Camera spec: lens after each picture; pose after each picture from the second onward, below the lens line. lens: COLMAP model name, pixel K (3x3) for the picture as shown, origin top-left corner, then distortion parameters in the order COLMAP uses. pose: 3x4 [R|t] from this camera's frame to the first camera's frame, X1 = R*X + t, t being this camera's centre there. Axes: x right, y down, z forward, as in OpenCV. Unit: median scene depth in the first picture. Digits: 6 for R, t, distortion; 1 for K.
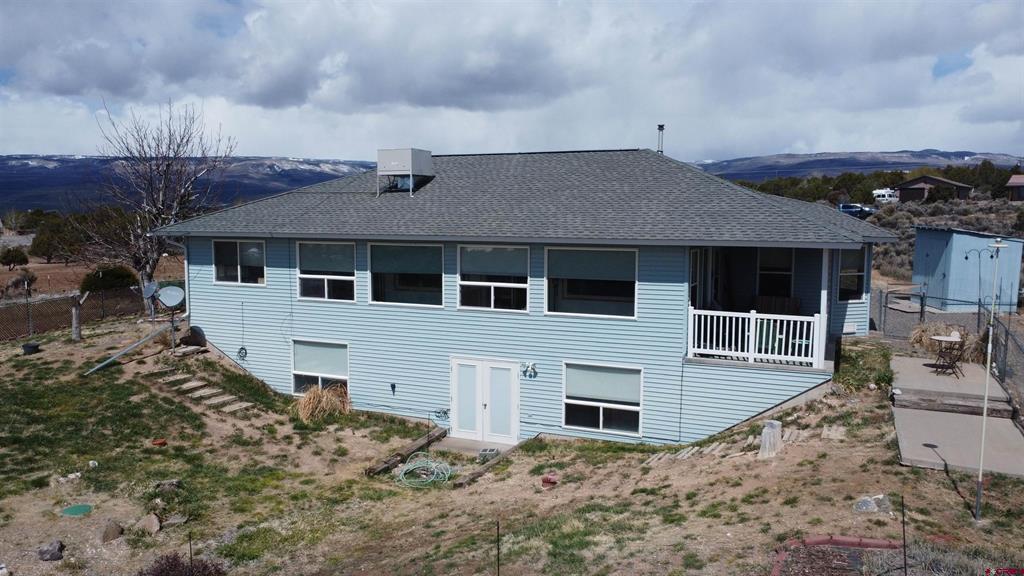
lens RADIAL K [[771.4, 0, 513.5], [0, 771.4, 287.2], [0, 0, 1]] dist [0.007673, -0.016557]
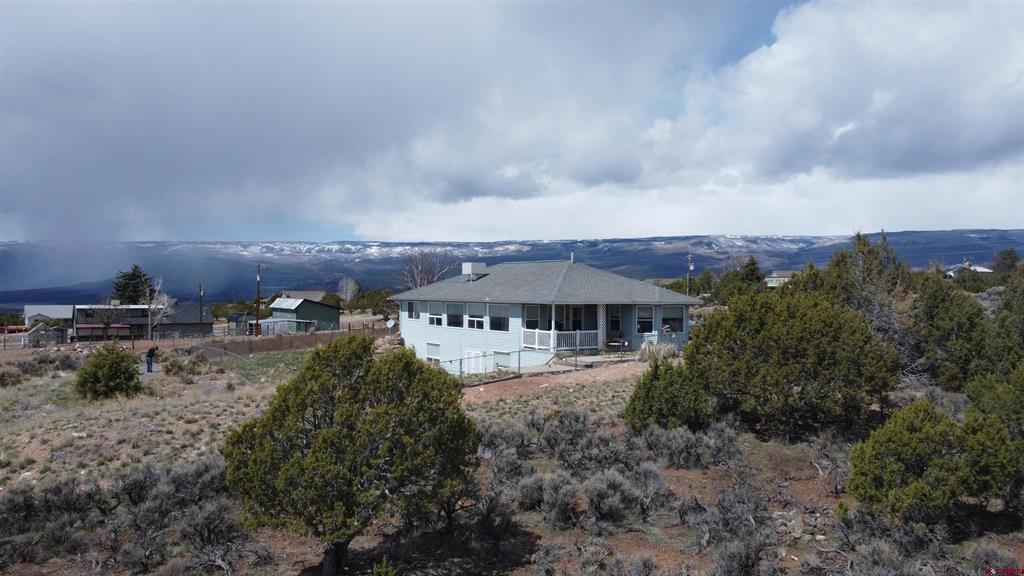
lens RADIAL K [[771.4, 0, 514.0], [0, 771.4, 291.5], [0, 0, 1]] dist [0.007673, -0.016557]
pose [[0.852541, 0.001056, -0.522659, 1.351936], [-0.049666, 0.995637, -0.079001, 0.096498], [0.520295, 0.093310, 0.848874, -1.028303]]
